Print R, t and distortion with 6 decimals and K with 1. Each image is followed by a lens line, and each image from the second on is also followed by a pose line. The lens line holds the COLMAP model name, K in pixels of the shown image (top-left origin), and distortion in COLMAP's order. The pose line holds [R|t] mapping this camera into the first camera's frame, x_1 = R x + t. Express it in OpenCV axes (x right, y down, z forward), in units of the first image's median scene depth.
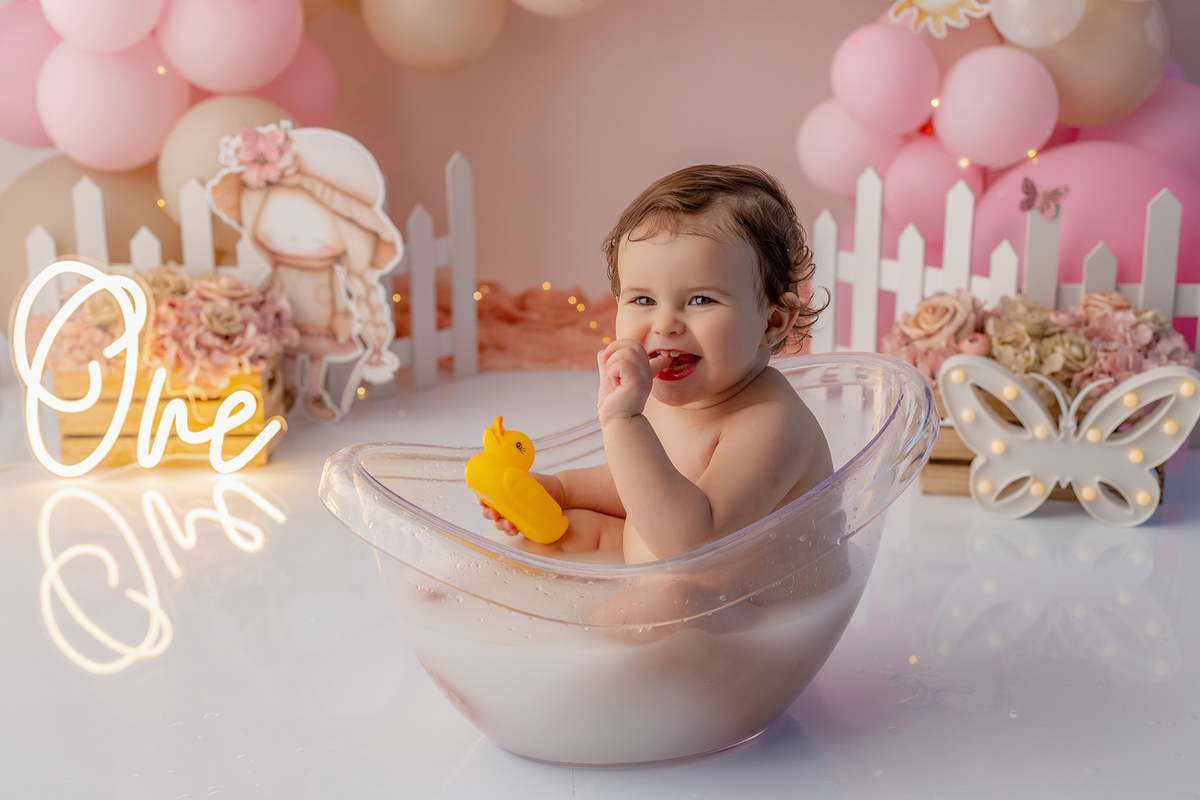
lens RADIAL K [[1697.9, 0, 599.0], [0, 1697.9, 386.7], [0, 0, 1]] dist [-0.015129, -0.114312]
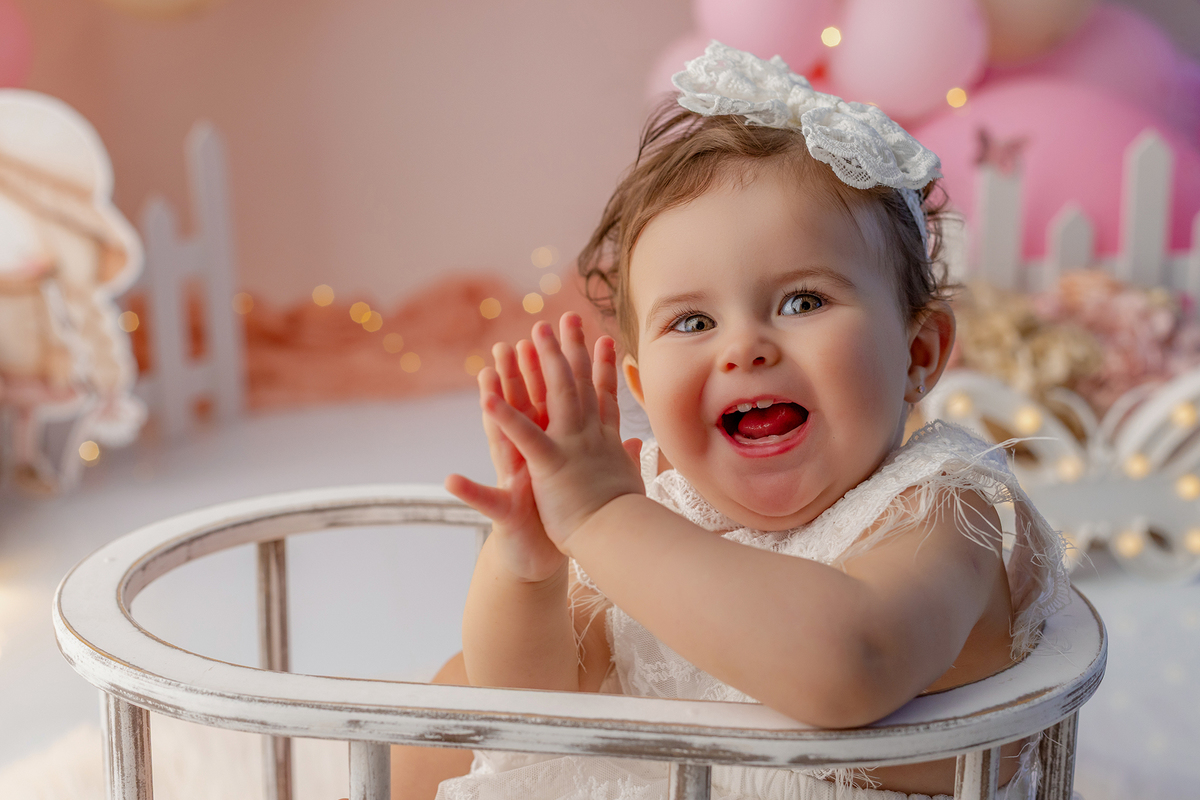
lens RADIAL K [[1756.0, 0, 600.0], [0, 1756.0, 400.0], [0, 0, 1]] dist [-0.029210, -0.108195]
pose [[0.986407, -0.058630, 0.153504, -0.040800], [0.057309, 0.998272, 0.013020, -0.018969], [-0.154002, -0.004046, 0.988062, 0.237770]]
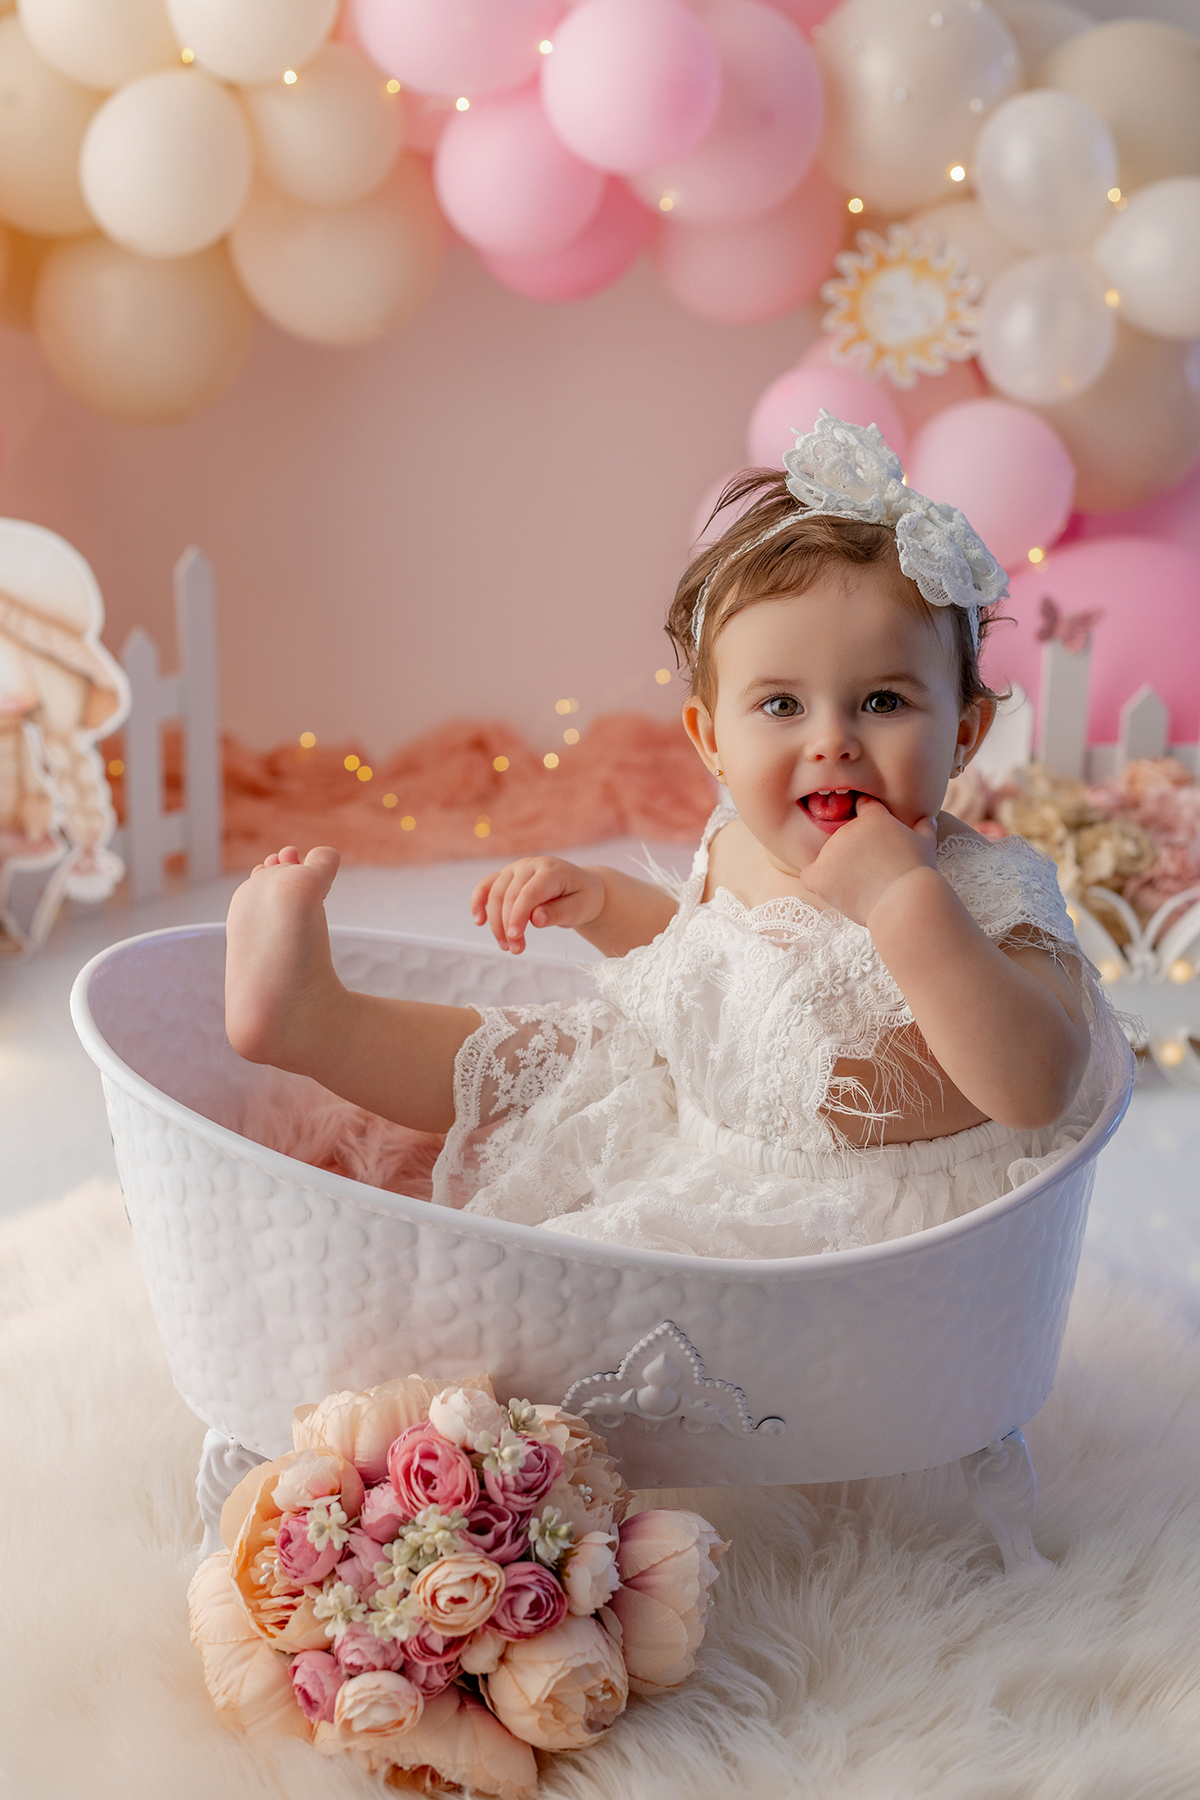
lens RADIAL K [[2545.6, 0, 600.0], [0, 2545.6, 875.4], [0, 0, 1]] dist [-0.012558, -0.112802]
pose [[0.989939, -0.016345, 0.140545, -0.075195], [0.014171, 0.999764, 0.016454, -0.026442], [-0.140780, -0.014297, 0.989938, -0.014522]]
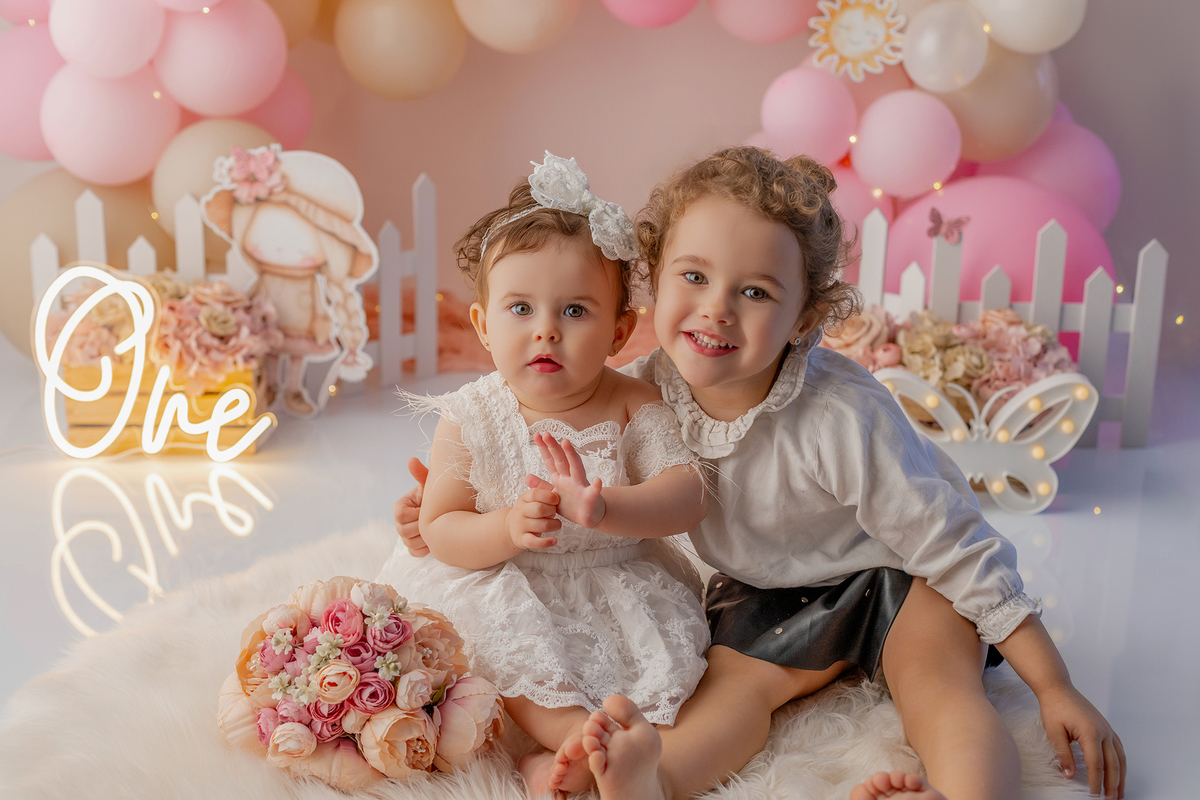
lens RADIAL K [[1670.9, 0, 592.4], [0, 1670.9, 397.4], [0, 0, 1]] dist [-0.024400, -0.095862]
pose [[0.998370, 0.012318, 0.055724, -0.035893], [-0.012406, 0.999922, 0.001225, 0.005290], [-0.055704, -0.001914, 0.998445, -0.102338]]
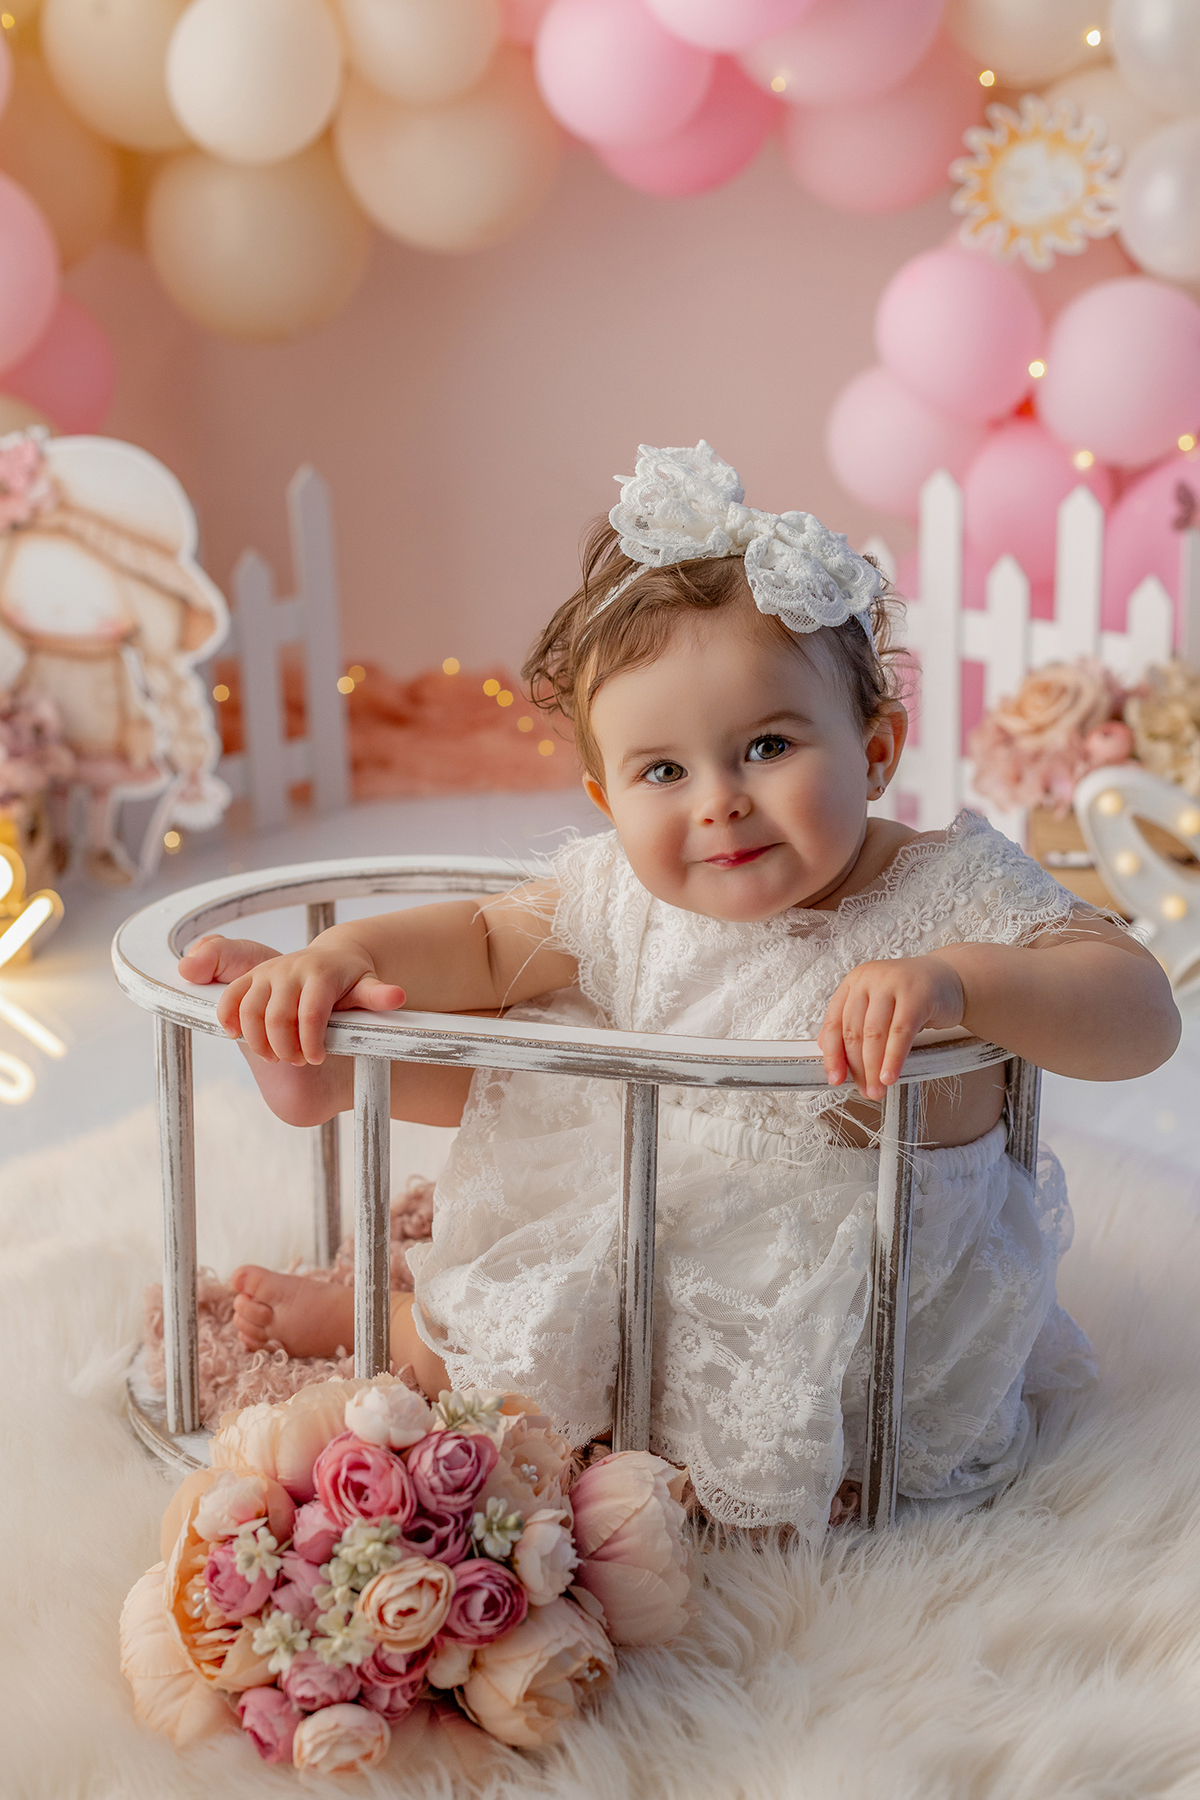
lens RADIAL K [[2546.8, 0, 601.2], [0, 2546.8, 894.4], [0, 0, 1]] dist [-0.015129, -0.114312]
pose [[0.999060, -0.035308, 0.025134, -0.000864], [0.034325, 0.998668, 0.038520, -0.009324], [-0.026461, -0.037621, 0.998942, 0.021069]]
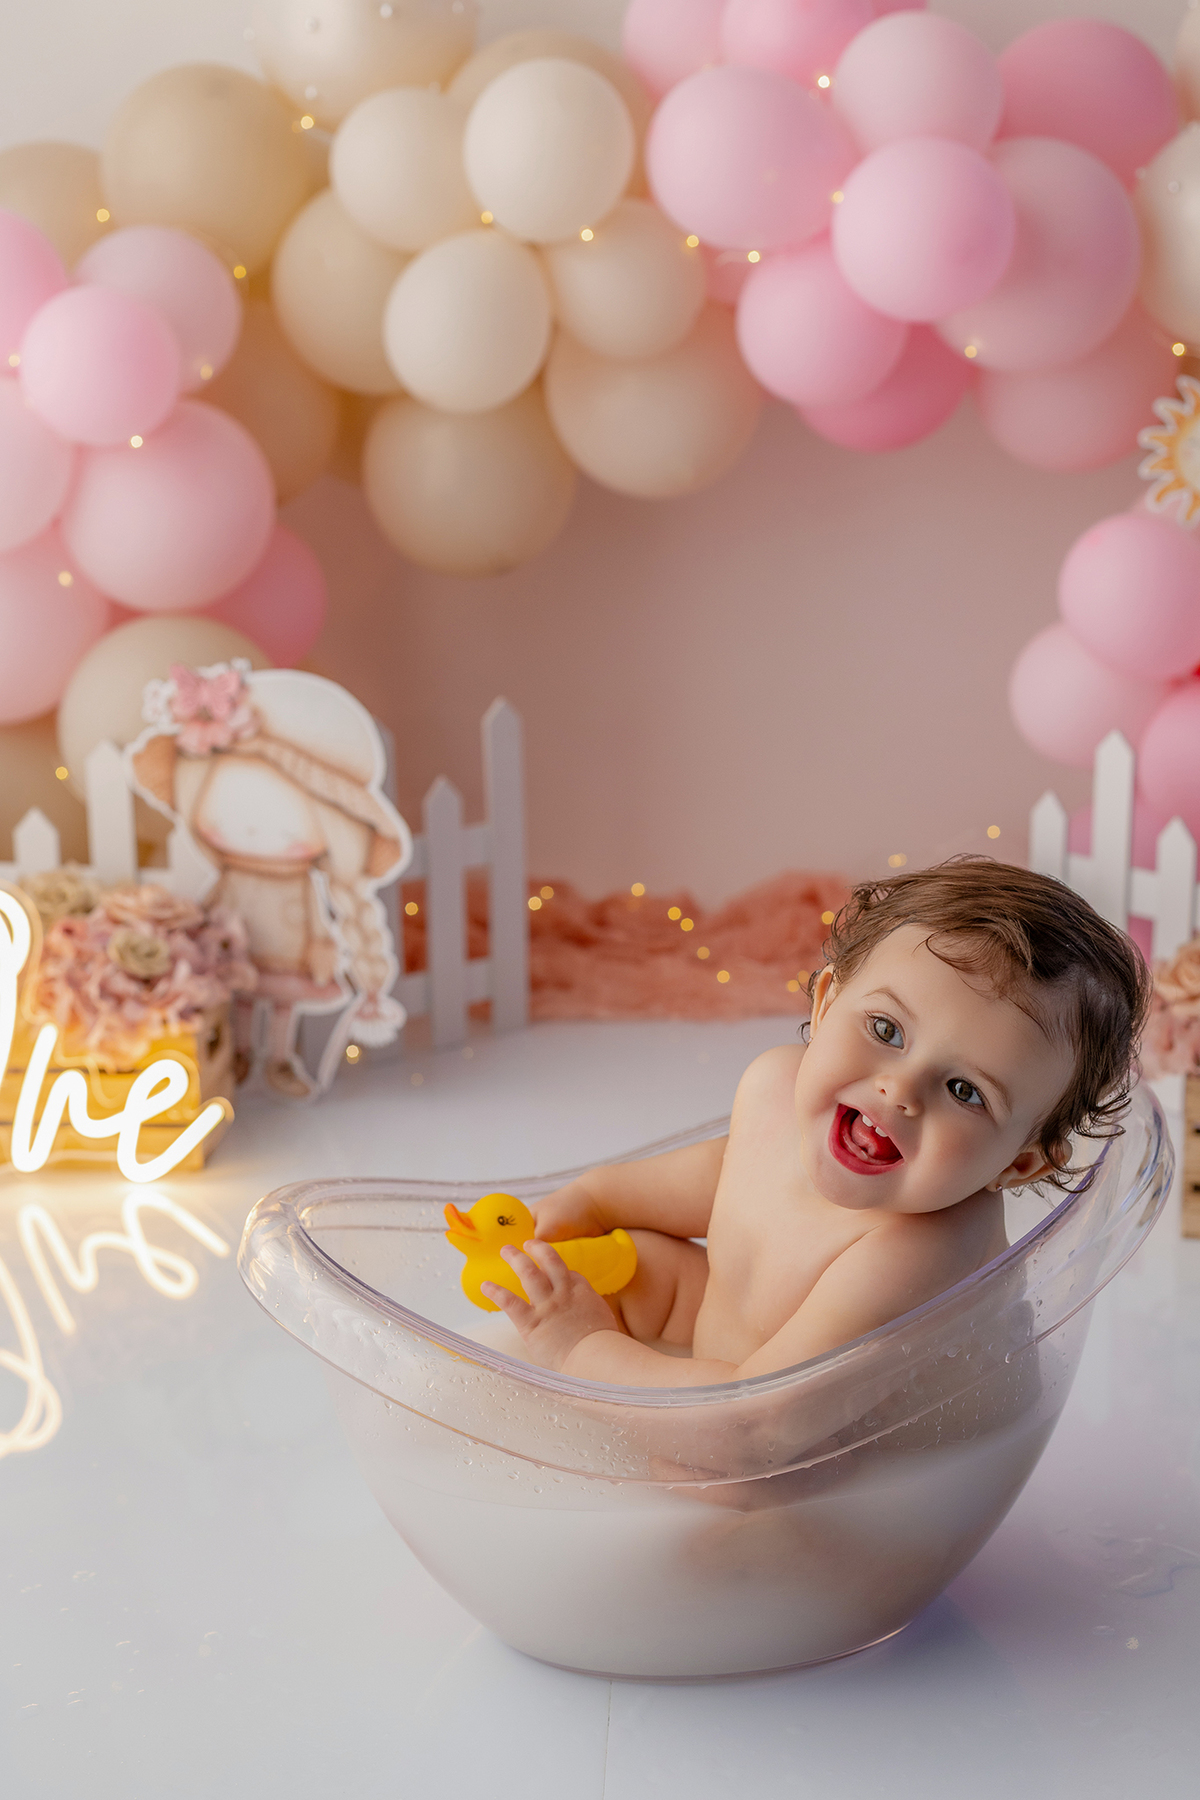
lens RADIAL K [[2546.8, 0, 601.2], [0, 2546.8, 894.4], [0, 0, 1]] dist [-0.015129, -0.114312]
pose [[0.997703, 0.012230, -0.066626, 0.027603], [-0.014357, 0.999399, -0.031550, -0.032704], [0.066200, 0.032435, 0.997279, -0.001687]]
